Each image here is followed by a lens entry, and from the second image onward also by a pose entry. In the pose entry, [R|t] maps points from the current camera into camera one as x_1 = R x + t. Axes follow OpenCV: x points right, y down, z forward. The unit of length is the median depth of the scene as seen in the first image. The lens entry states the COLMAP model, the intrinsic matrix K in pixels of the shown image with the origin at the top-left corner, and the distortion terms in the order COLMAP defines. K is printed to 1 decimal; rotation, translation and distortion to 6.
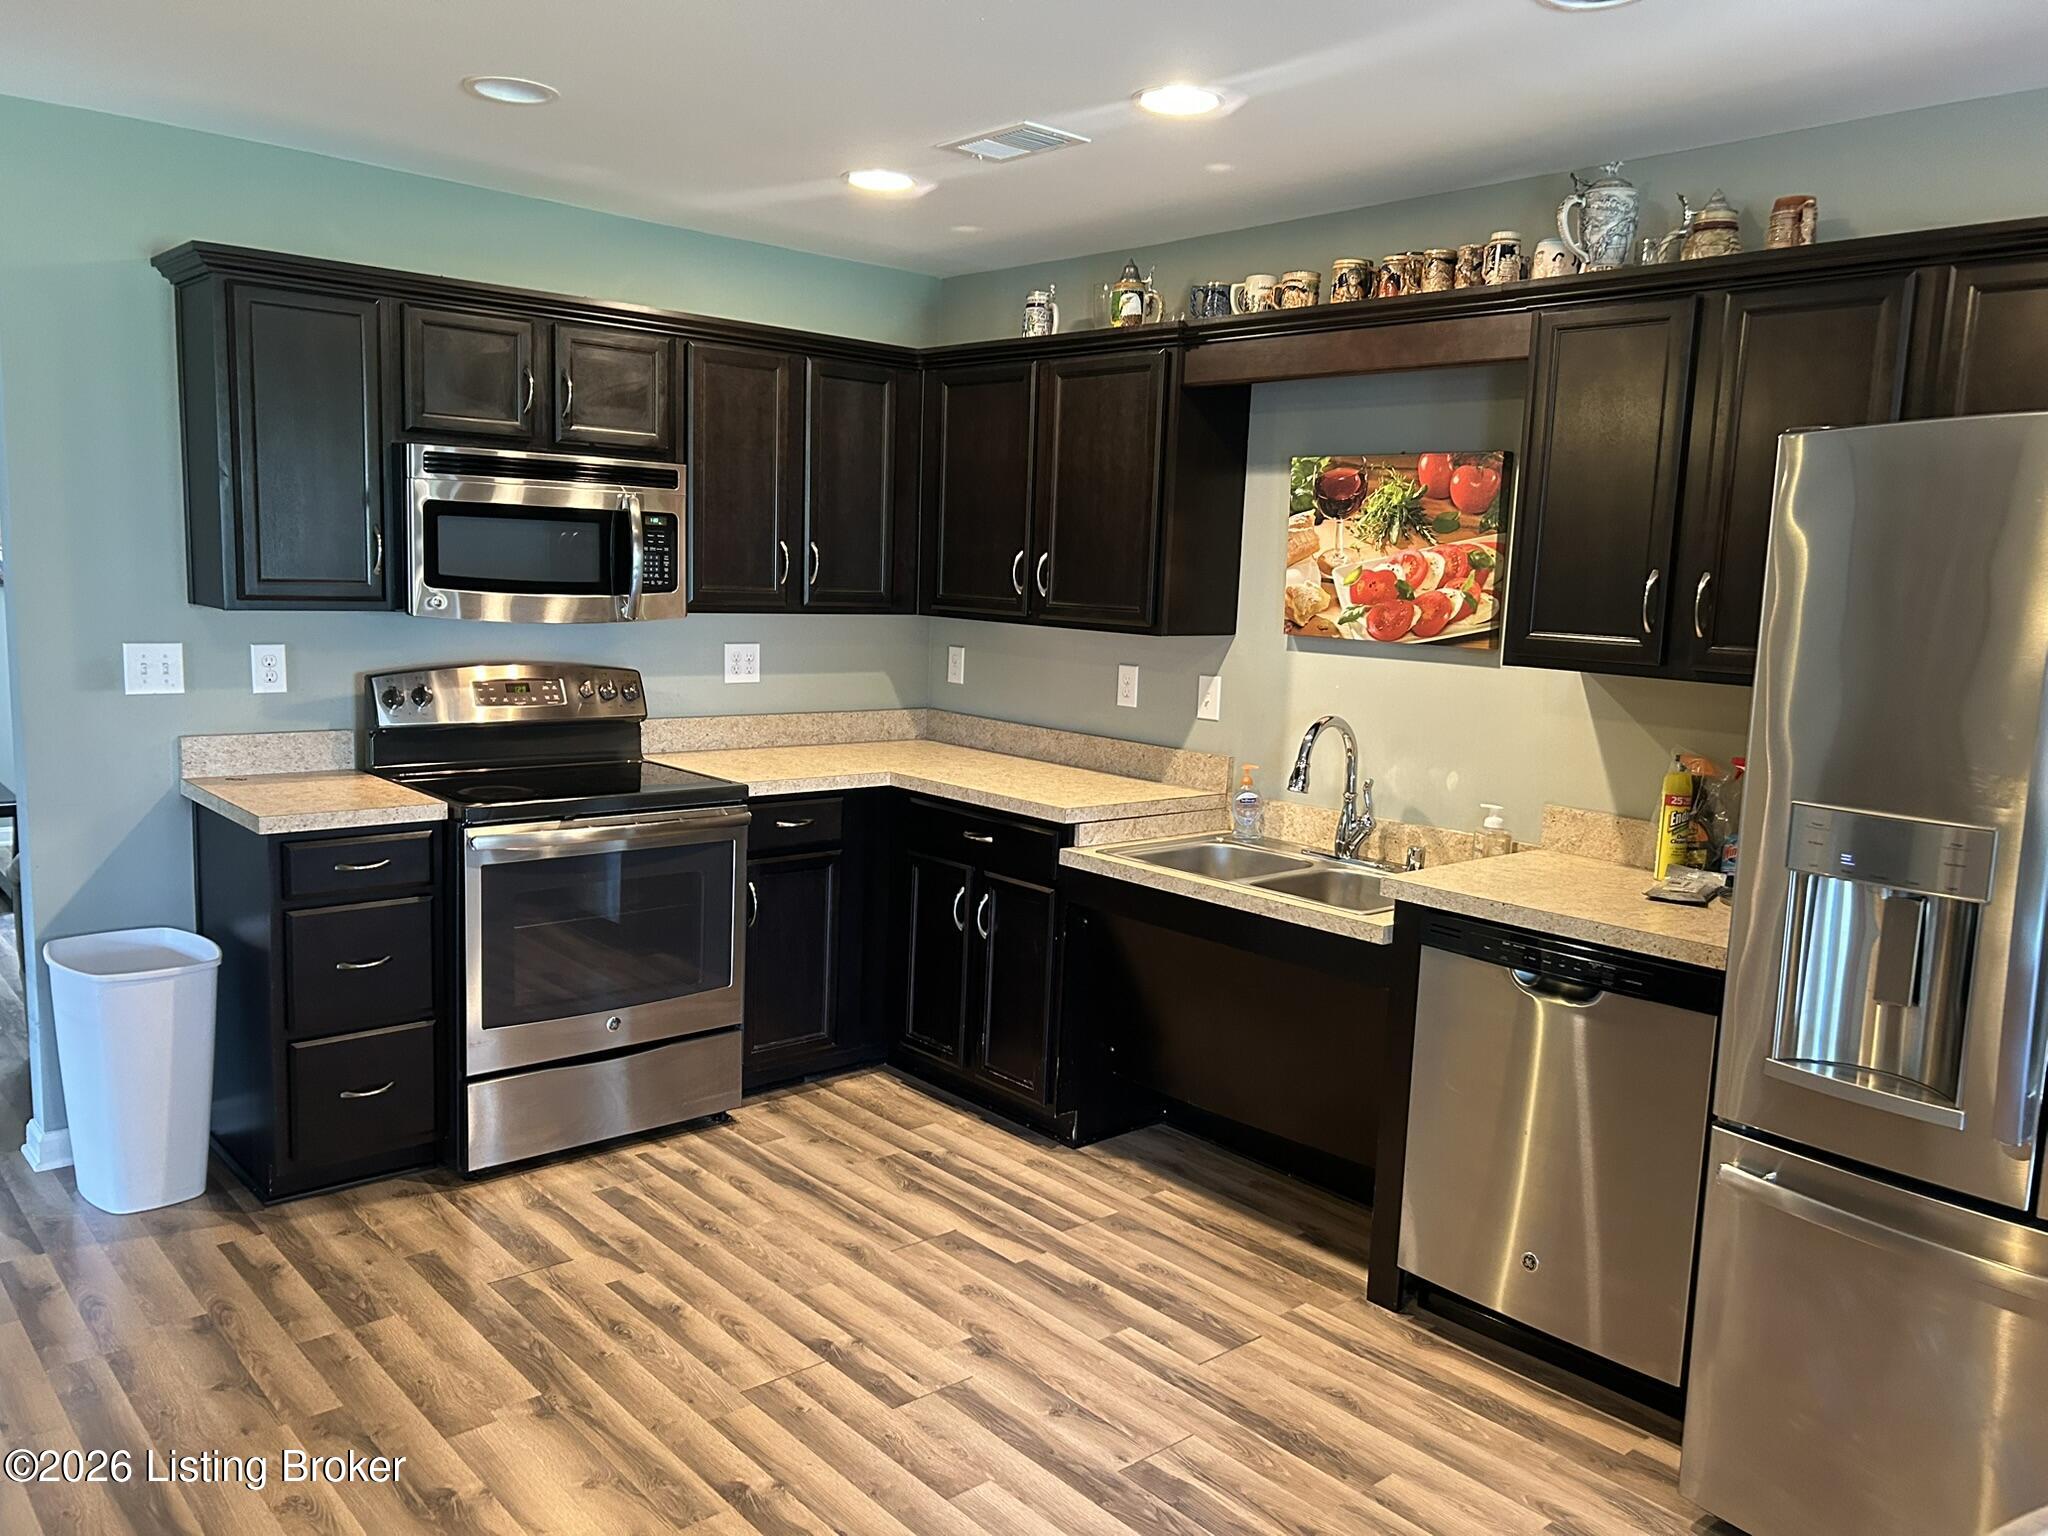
lens RADIAL K [[1530.8, 0, 1013.5], [0, 1530.8, 782.4], [0, 0, 1]] dist [0.053237, -0.062594]
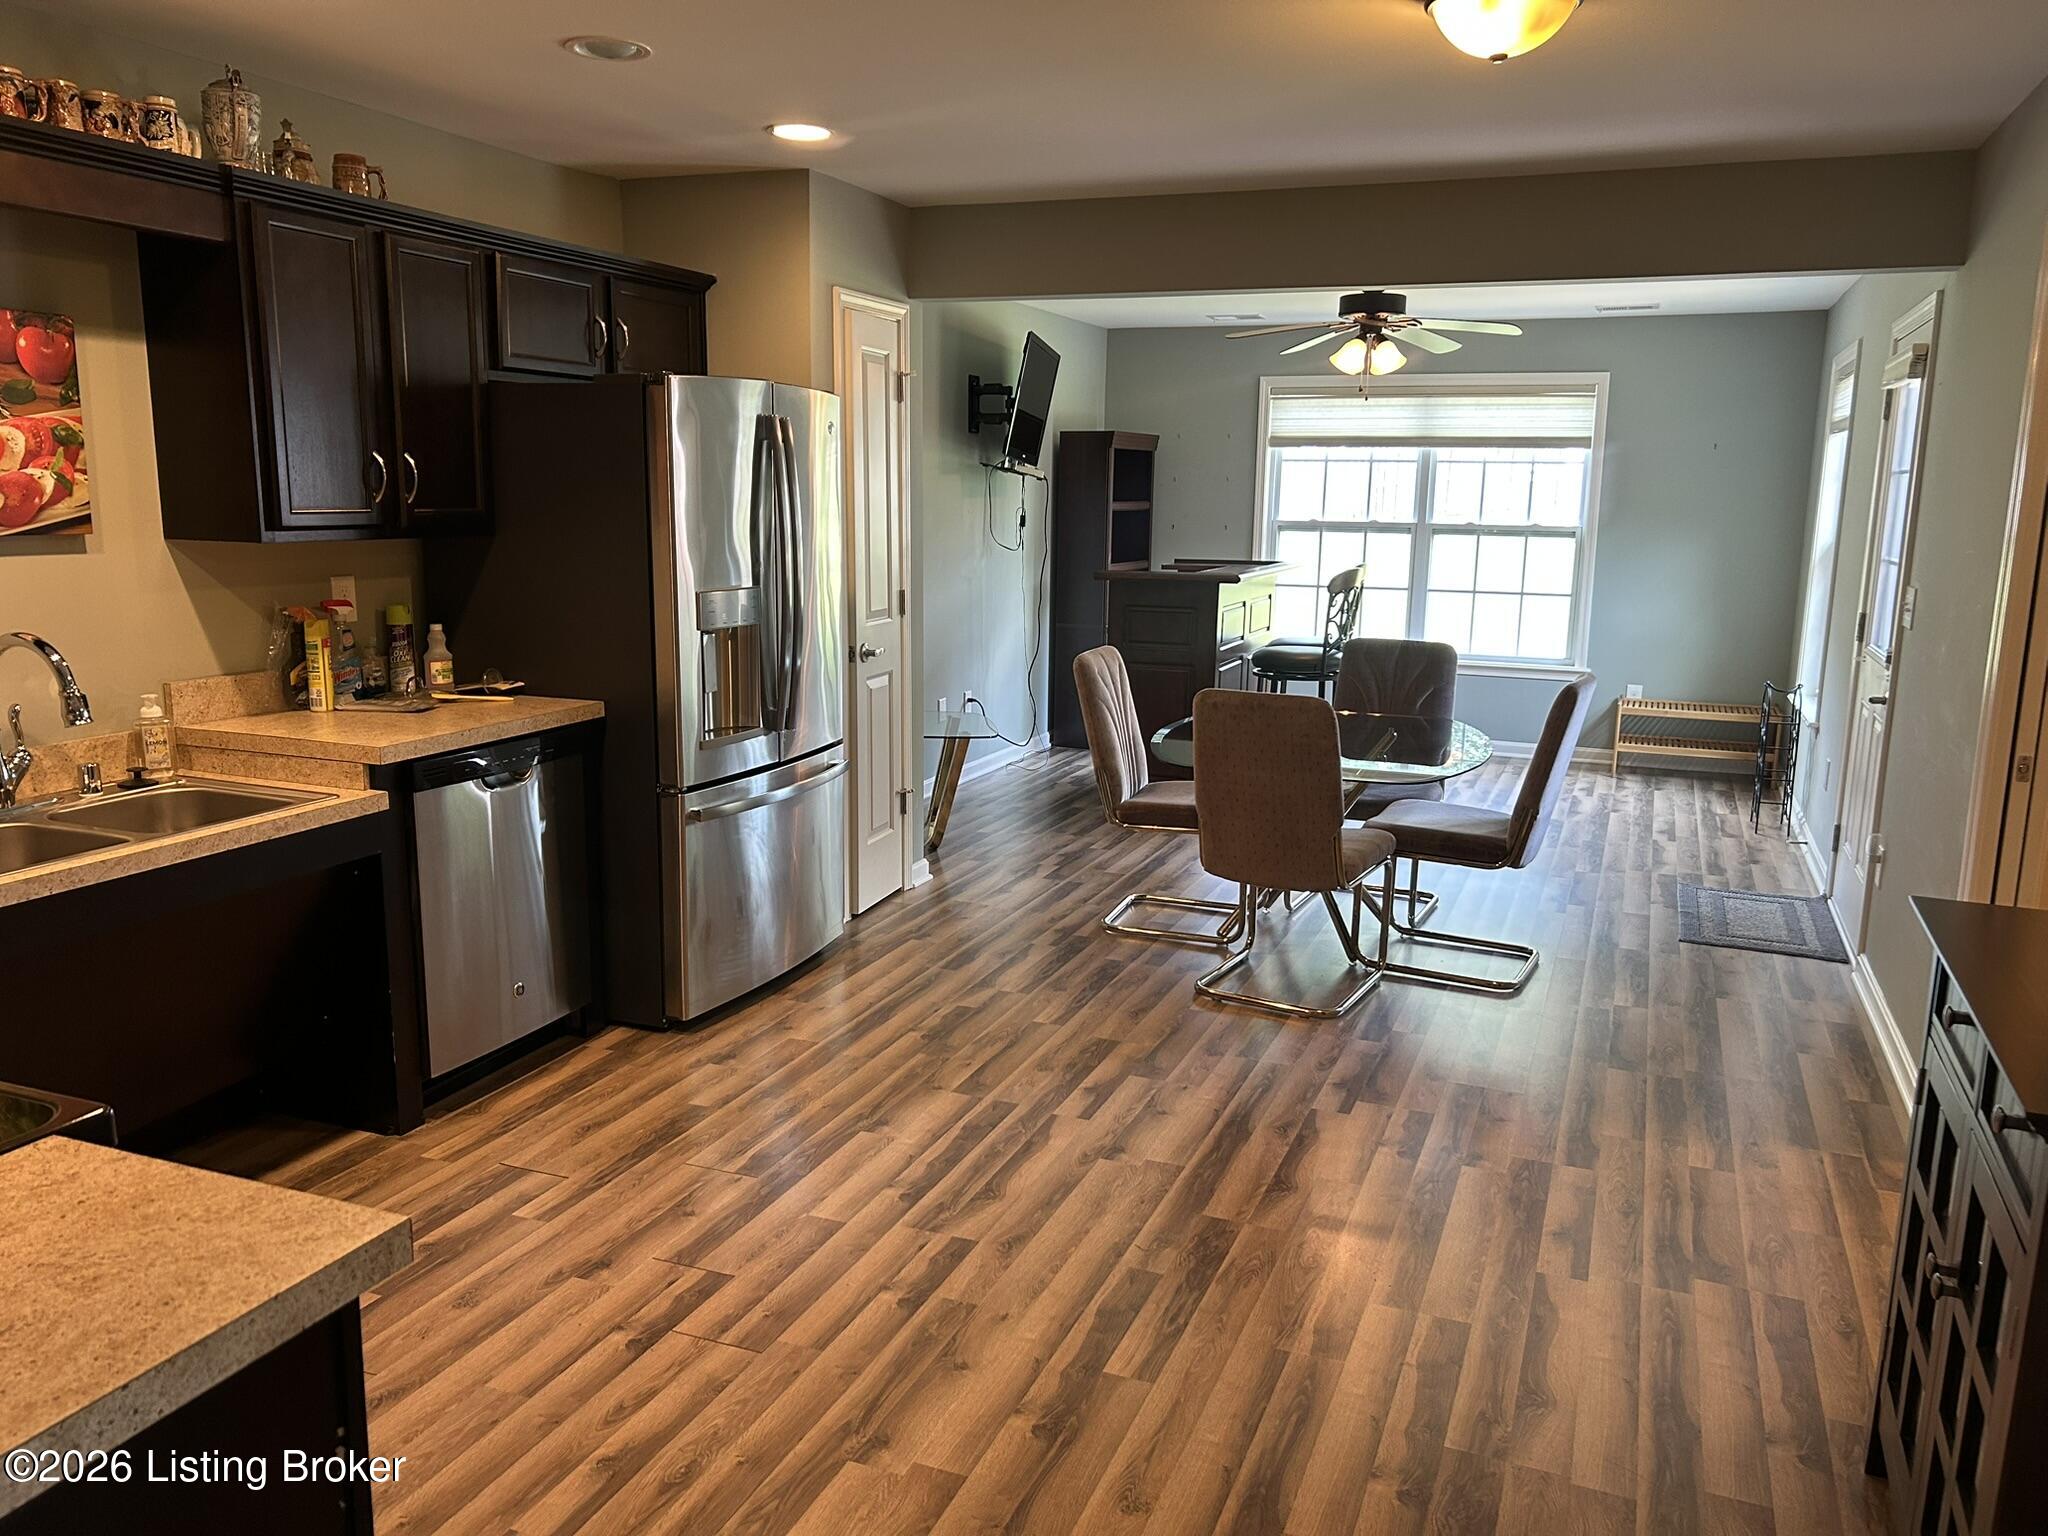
lens RADIAL K [[1530.8, 0, 1017.3], [0, 1530.8, 779.3], [0, 0, 1]] dist [0.053237, -0.062594]
pose [[-0.440680, -0.215600, 0.871388, -0.776963], [0.095489, 0.953962, 0.284321, -0.156308], [-0.892571, 0.208502, -0.399805, 0.901710]]
